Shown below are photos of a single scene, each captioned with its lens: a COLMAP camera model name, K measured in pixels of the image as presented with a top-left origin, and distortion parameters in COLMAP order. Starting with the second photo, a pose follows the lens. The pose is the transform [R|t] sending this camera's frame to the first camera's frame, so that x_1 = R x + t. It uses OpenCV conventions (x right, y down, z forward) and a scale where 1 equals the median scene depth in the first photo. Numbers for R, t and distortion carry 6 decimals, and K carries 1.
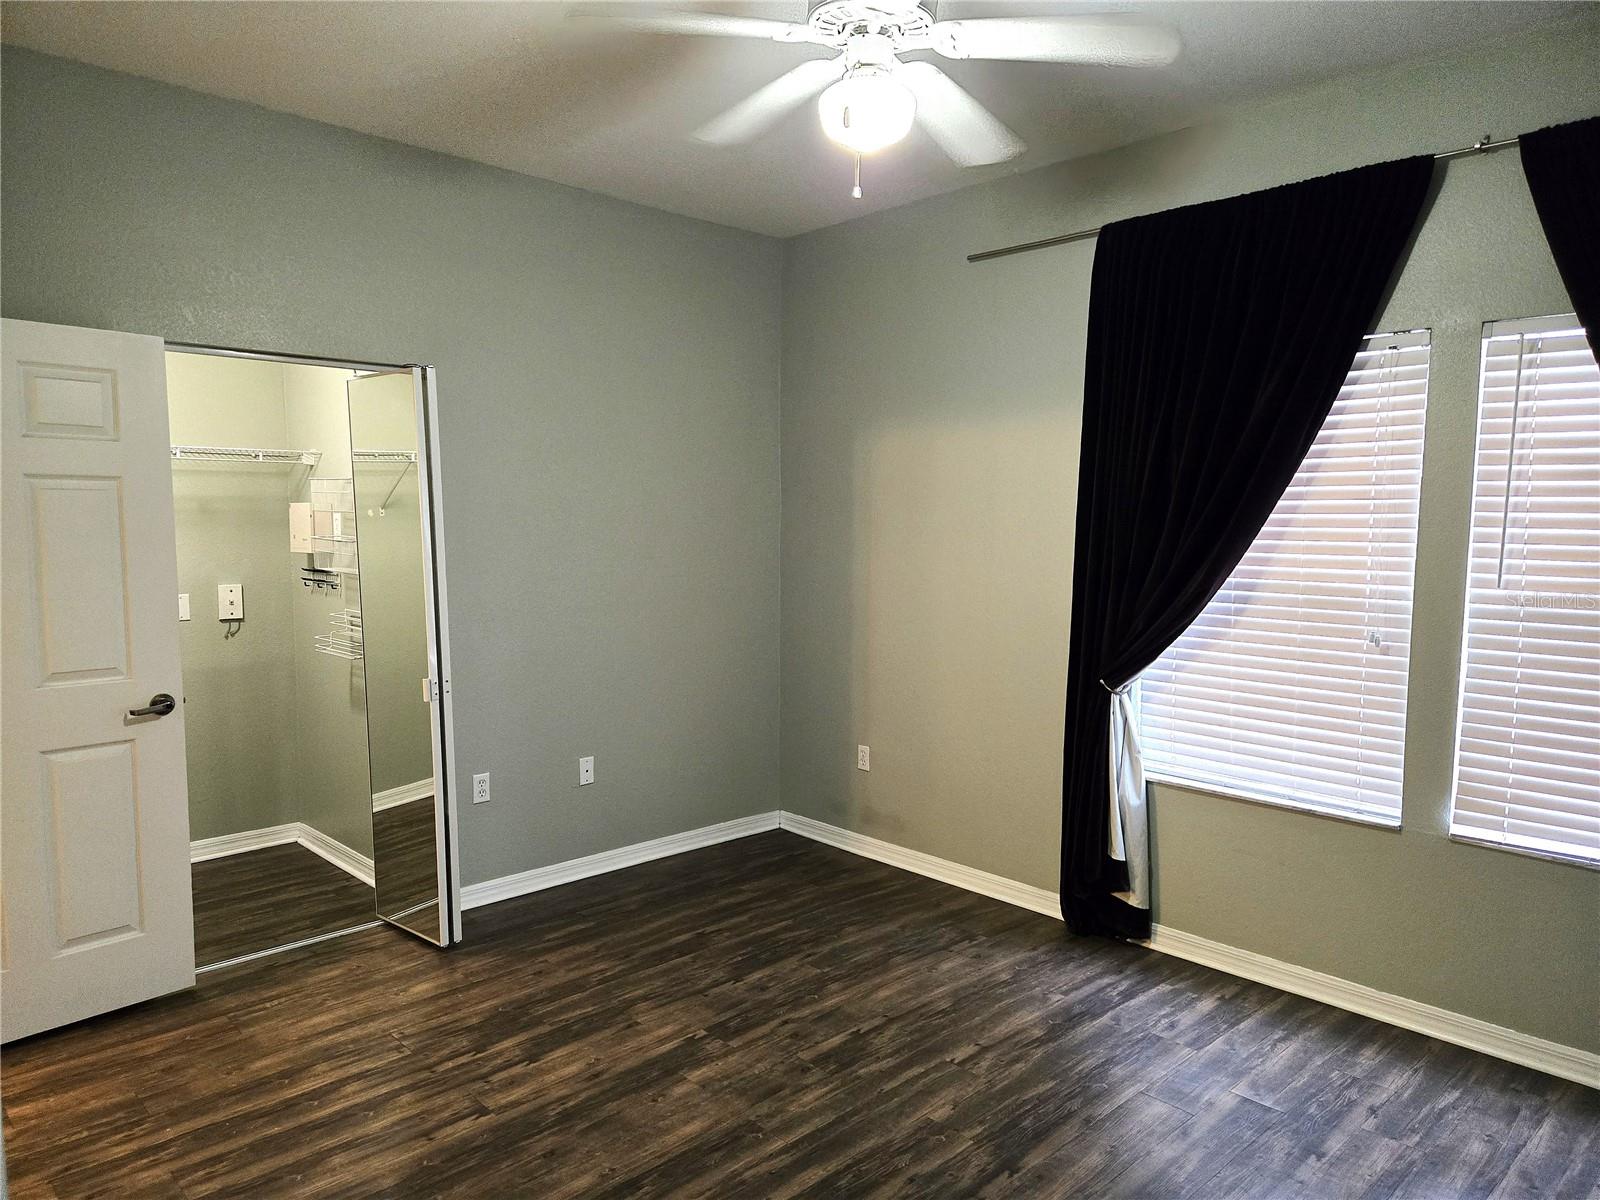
lens RADIAL K [[1083.1, 0, 801.2], [0, 1083.1, 602.7], [0, 0, 1]] dist [0.054729, -0.042792]
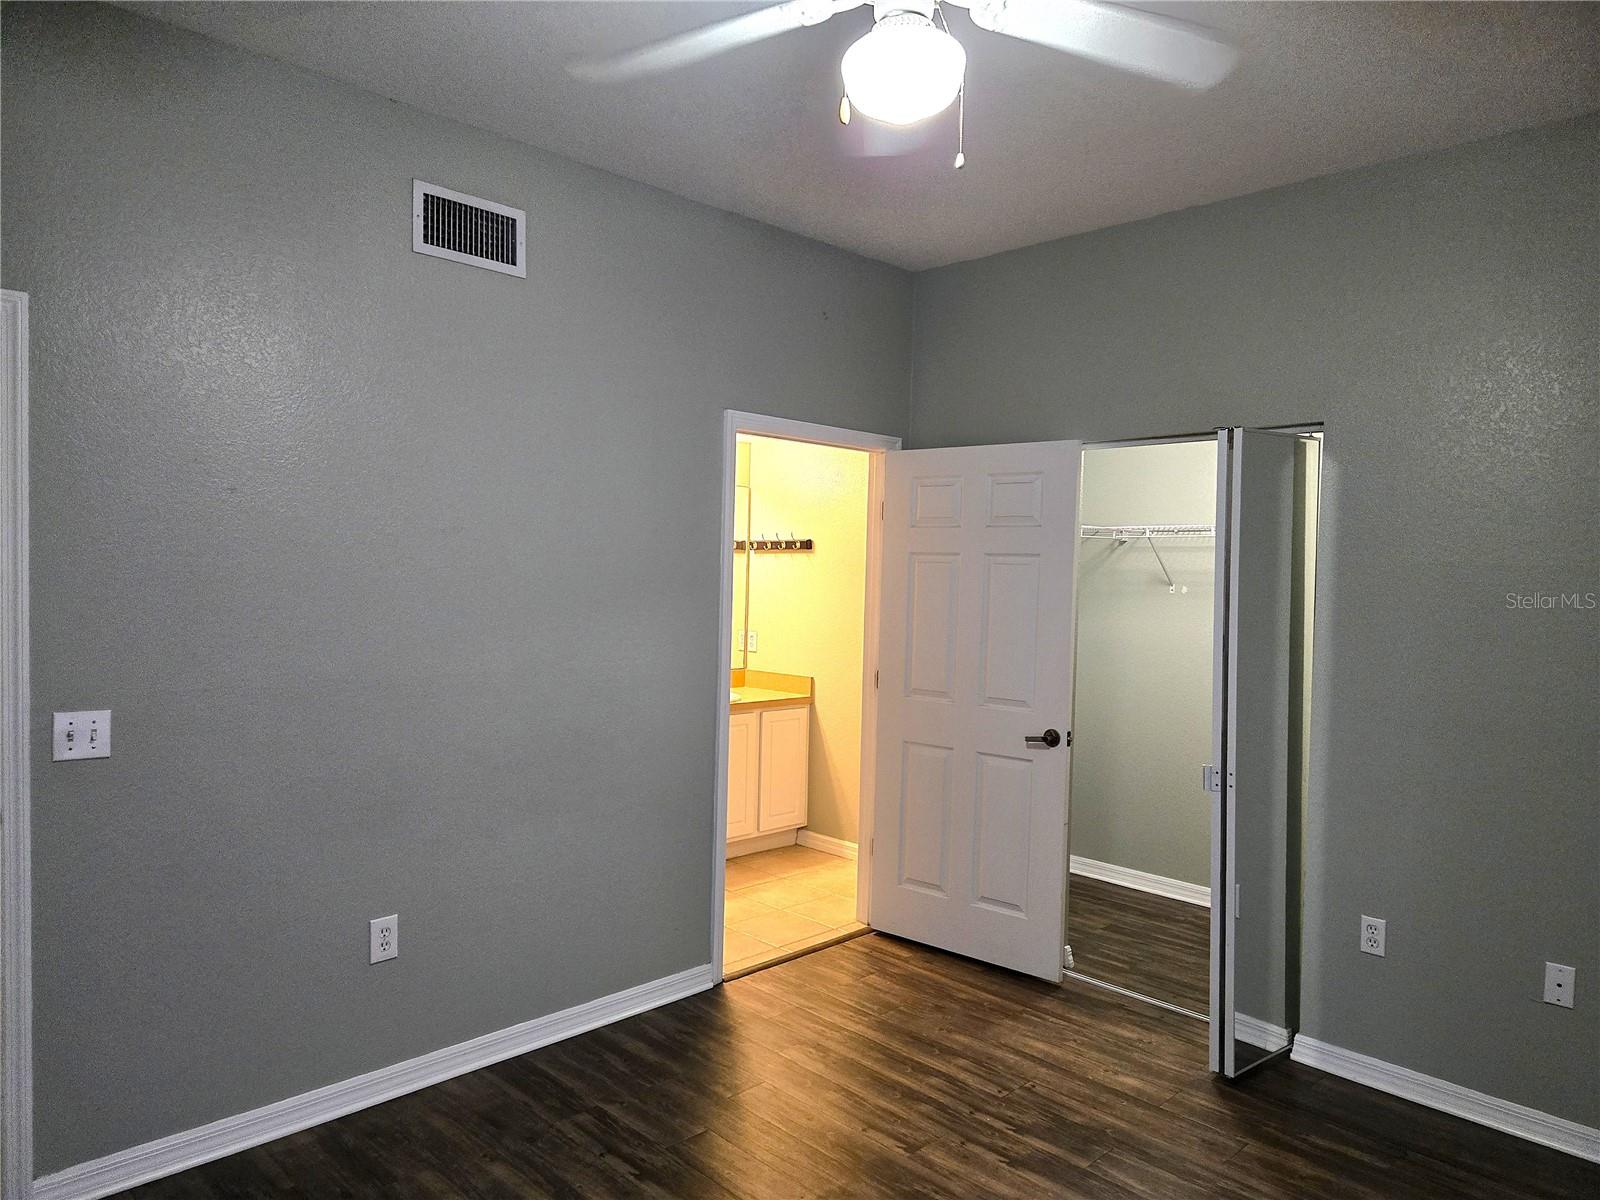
lens RADIAL K [[1083.1, 0, 801.4], [0, 1083.1, 598.3], [0, 0, 1]] dist [0.054729, -0.042792]
pose [[0.003083, 0.023478, -0.999720, 0.625380], [-0.104409, 0.994268, 0.023028, -0.060808], [0.994530, 0.104308, 0.005517, 0.700984]]
